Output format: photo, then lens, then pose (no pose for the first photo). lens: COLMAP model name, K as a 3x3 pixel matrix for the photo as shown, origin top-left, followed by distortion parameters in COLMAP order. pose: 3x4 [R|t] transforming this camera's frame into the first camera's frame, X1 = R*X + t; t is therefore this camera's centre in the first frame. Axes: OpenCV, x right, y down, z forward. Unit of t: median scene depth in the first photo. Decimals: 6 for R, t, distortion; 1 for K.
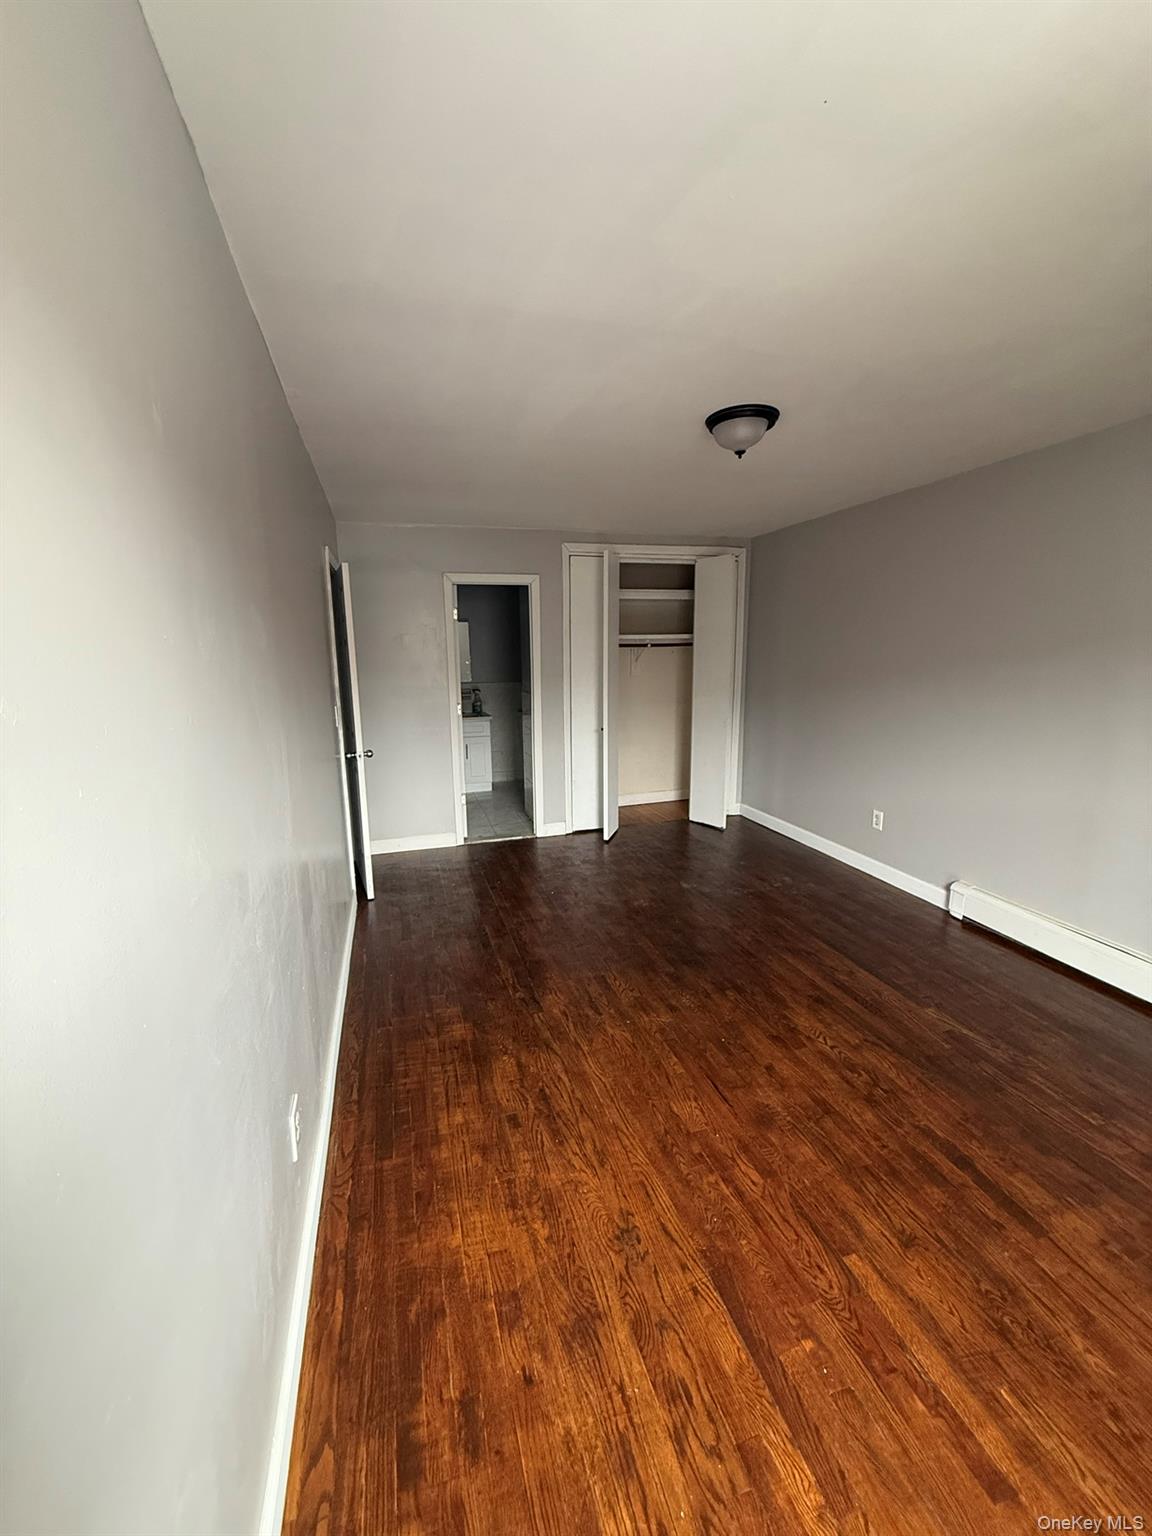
lens RADIAL K [[610.5, 0, 574.4], [0, 610.5, 764.4], [0, 0, 1]] dist [-0.001074, -0.000186]
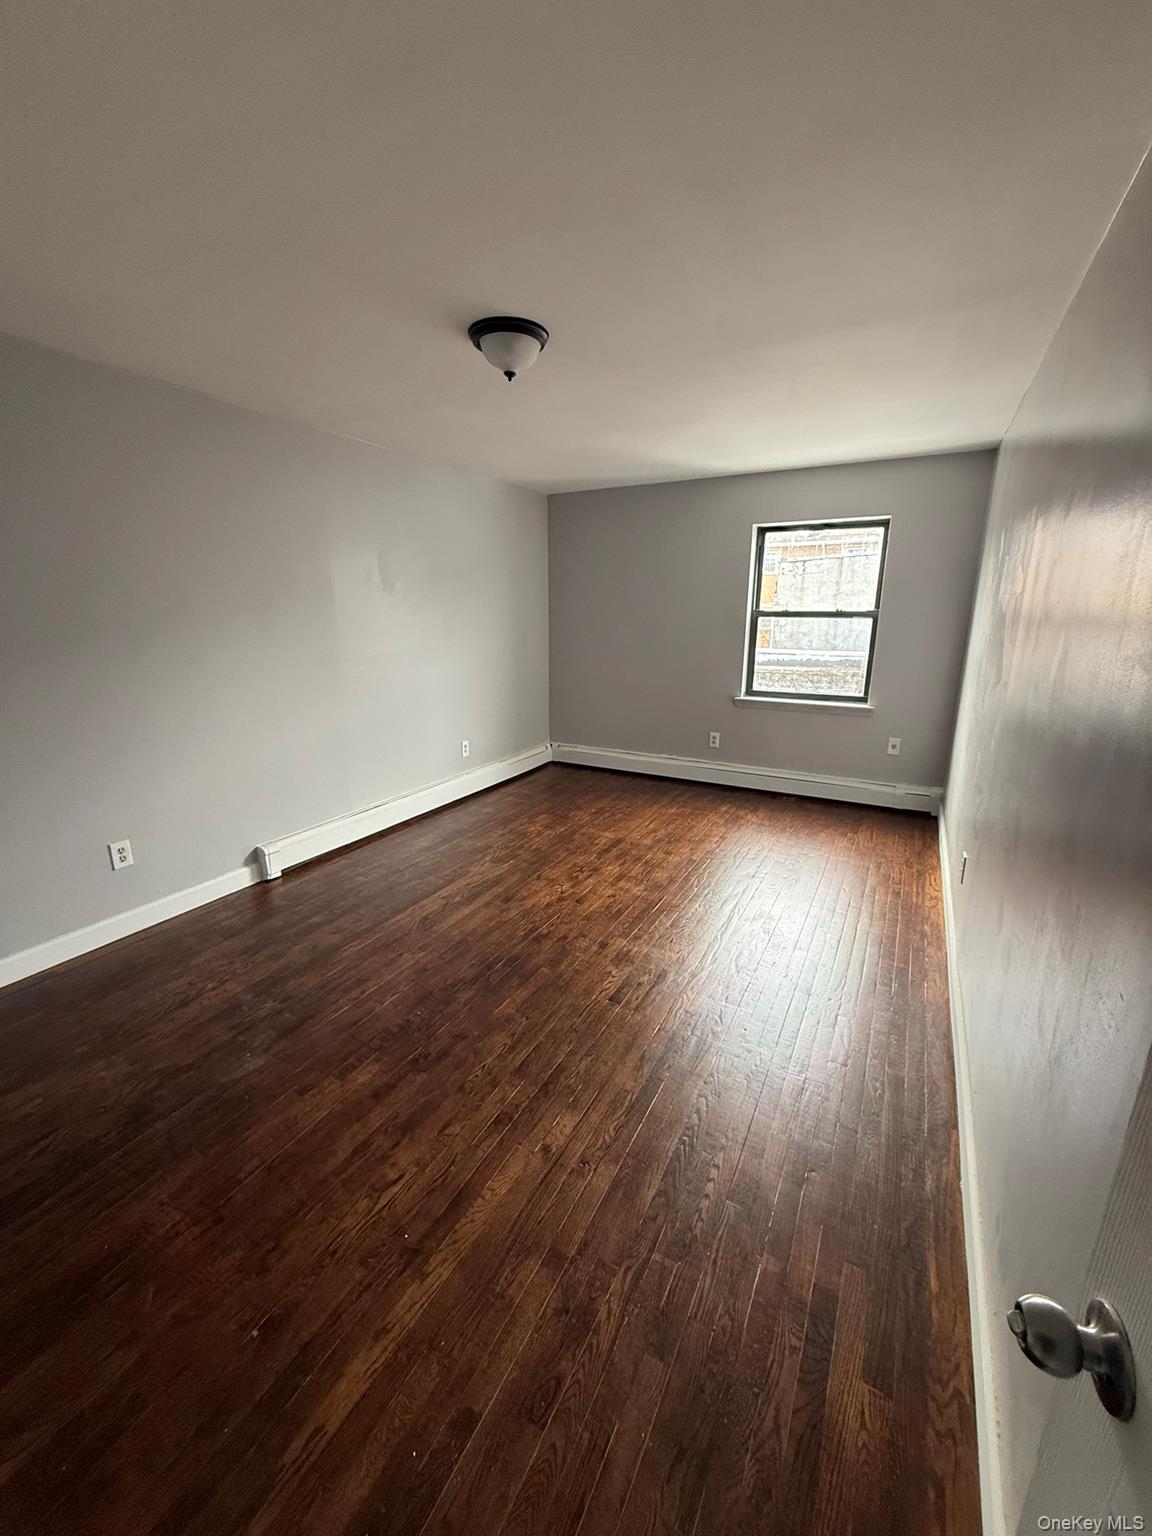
lens RADIAL K [[610.5, 0, 574.4], [0, 610.5, 764.4], [0, 0, 1]] dist [-0.001074, -0.000186]
pose [[-0.695643, -0.170793, 0.697789, -0.489527], [0.139500, 0.920723, 0.364429, -0.279281], [-0.704713, 0.350855, -0.616669, 1.591687]]
